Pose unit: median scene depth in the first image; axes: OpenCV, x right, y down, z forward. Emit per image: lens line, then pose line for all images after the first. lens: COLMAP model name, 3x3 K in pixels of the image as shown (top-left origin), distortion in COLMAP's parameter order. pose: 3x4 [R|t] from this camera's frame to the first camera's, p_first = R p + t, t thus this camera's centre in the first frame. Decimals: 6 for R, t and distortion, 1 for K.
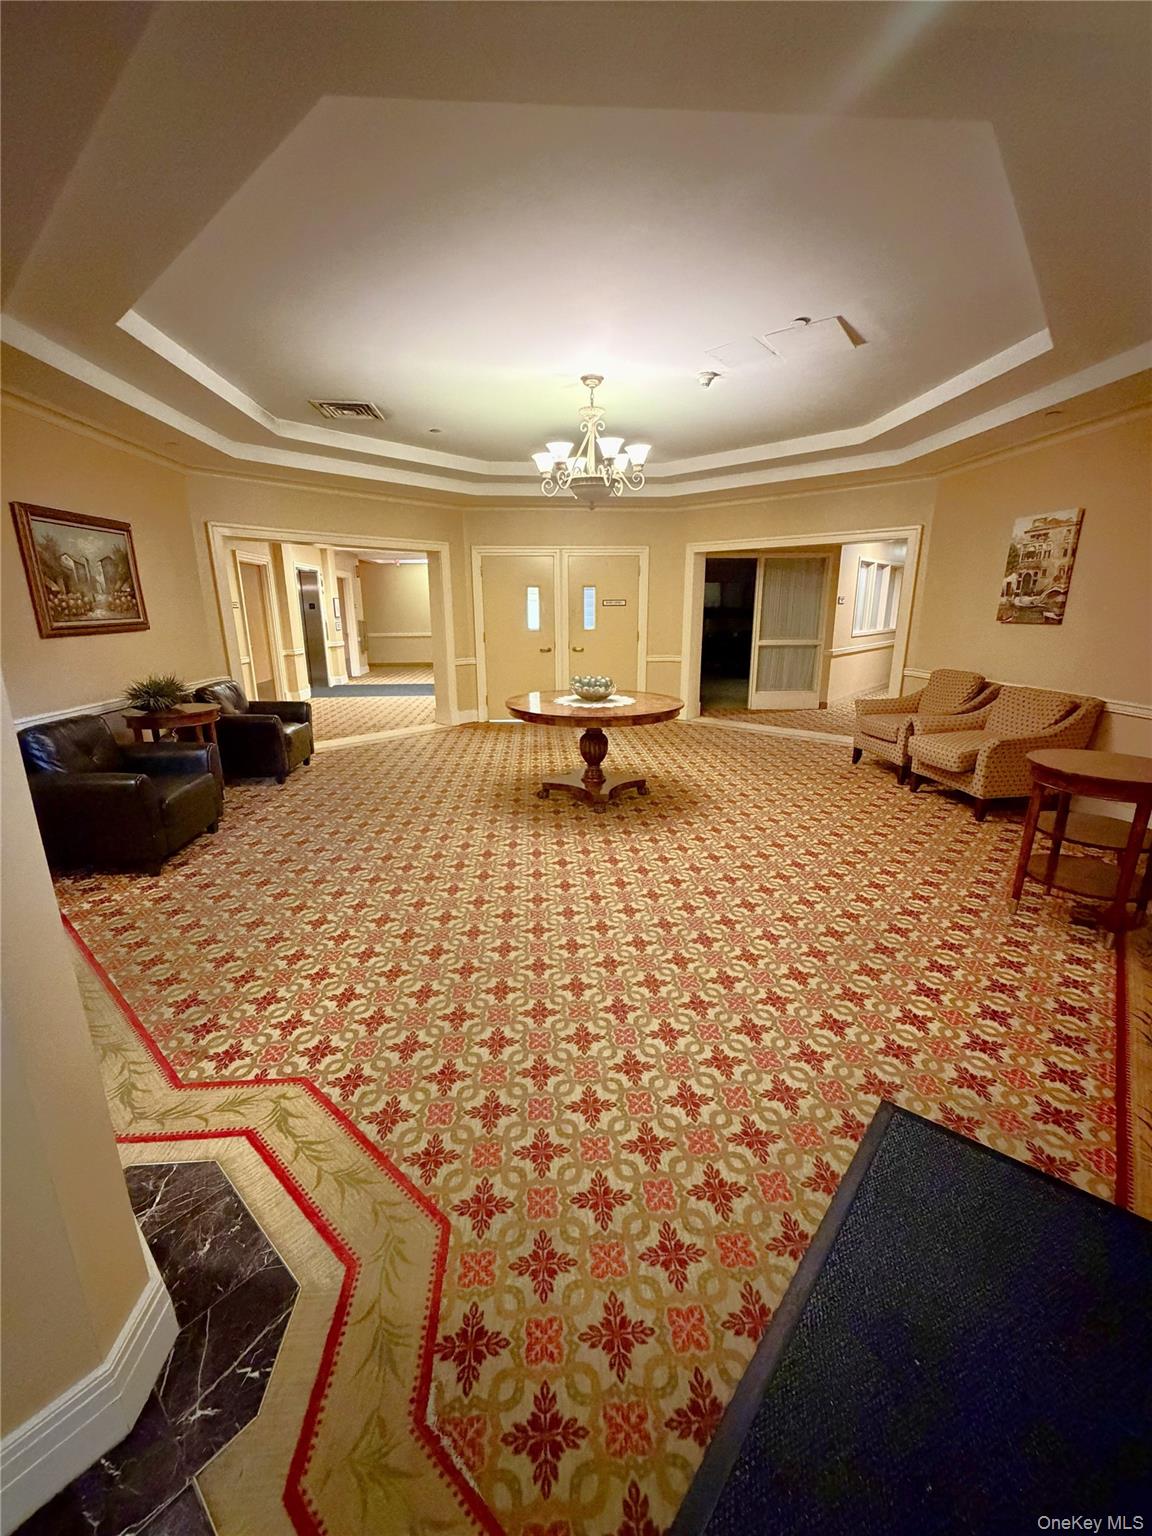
lens RADIAL K [[612.2, 0, 578.3], [0, 612.2, 769.2], [0, 0, 1]] dist [0.010522, -0.000034]
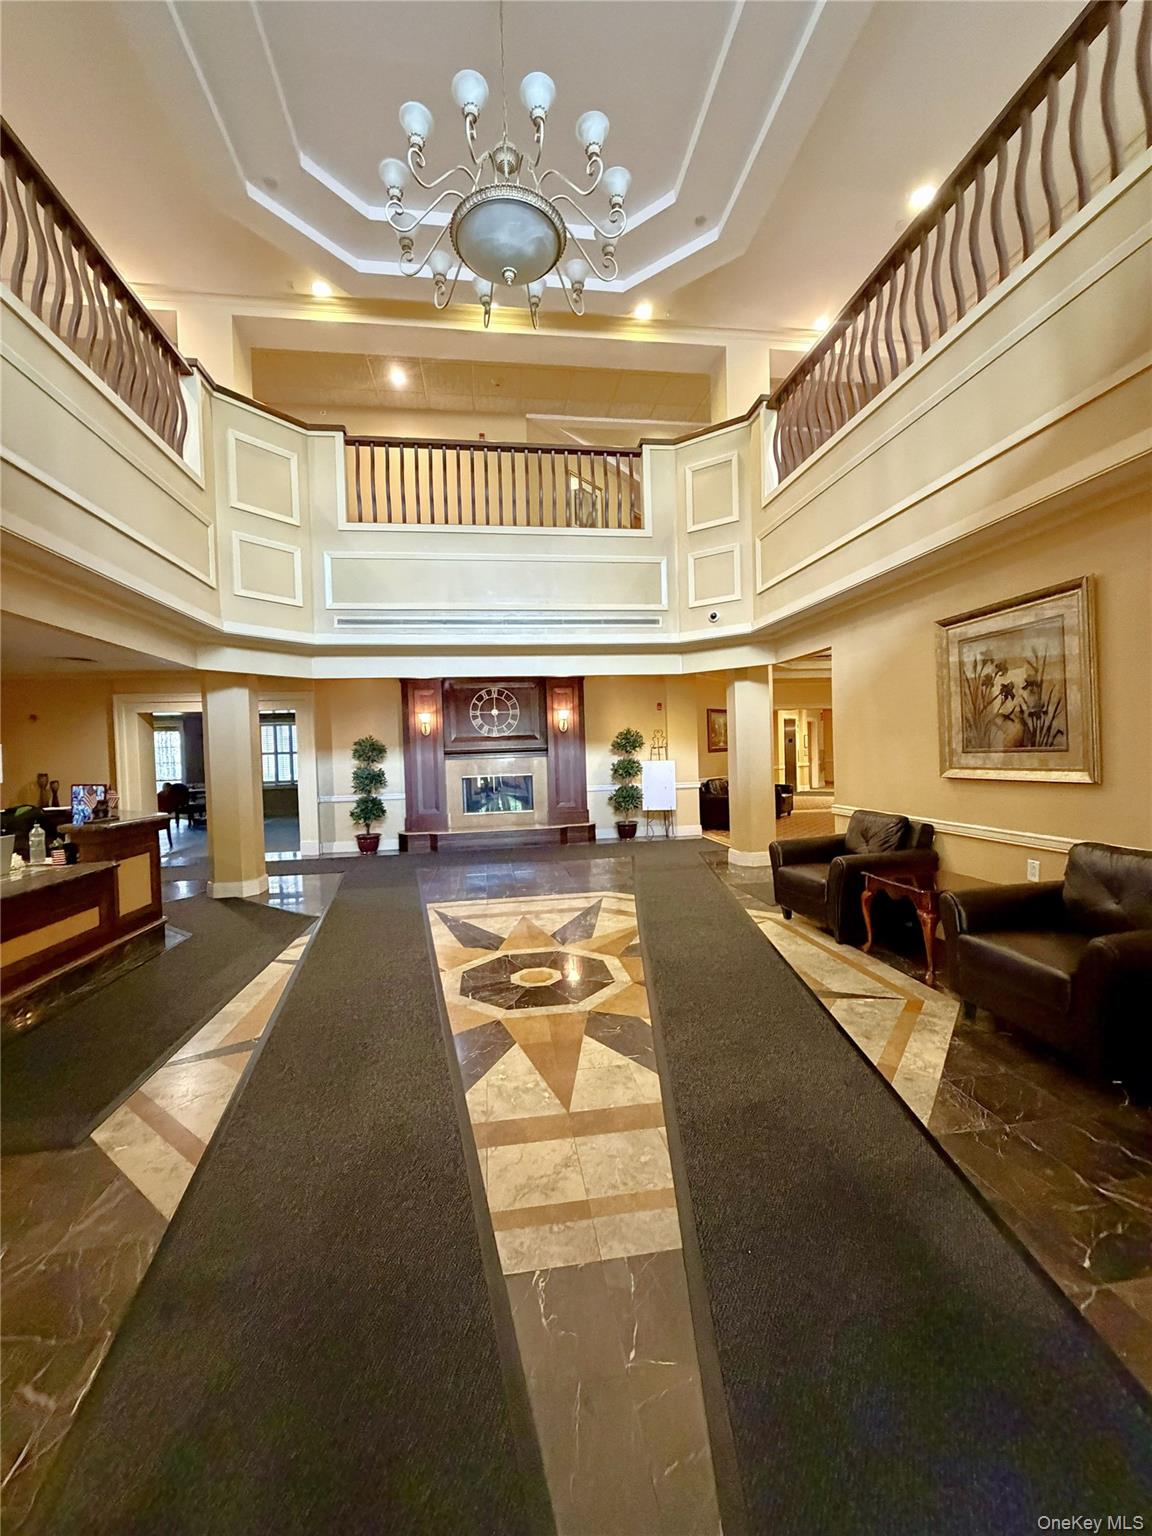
lens RADIAL K [[612.2, 0, 575.6], [0, 612.2, 761.7], [0, 0, 1]] dist [0.010522, -0.000034]
pose [[0.758164, -0.007462, -0.652022, 0.160215], [-0.141043, 0.974386, -0.175154, 0.130314], [0.636628, 0.224758, 0.737692, -0.462988]]
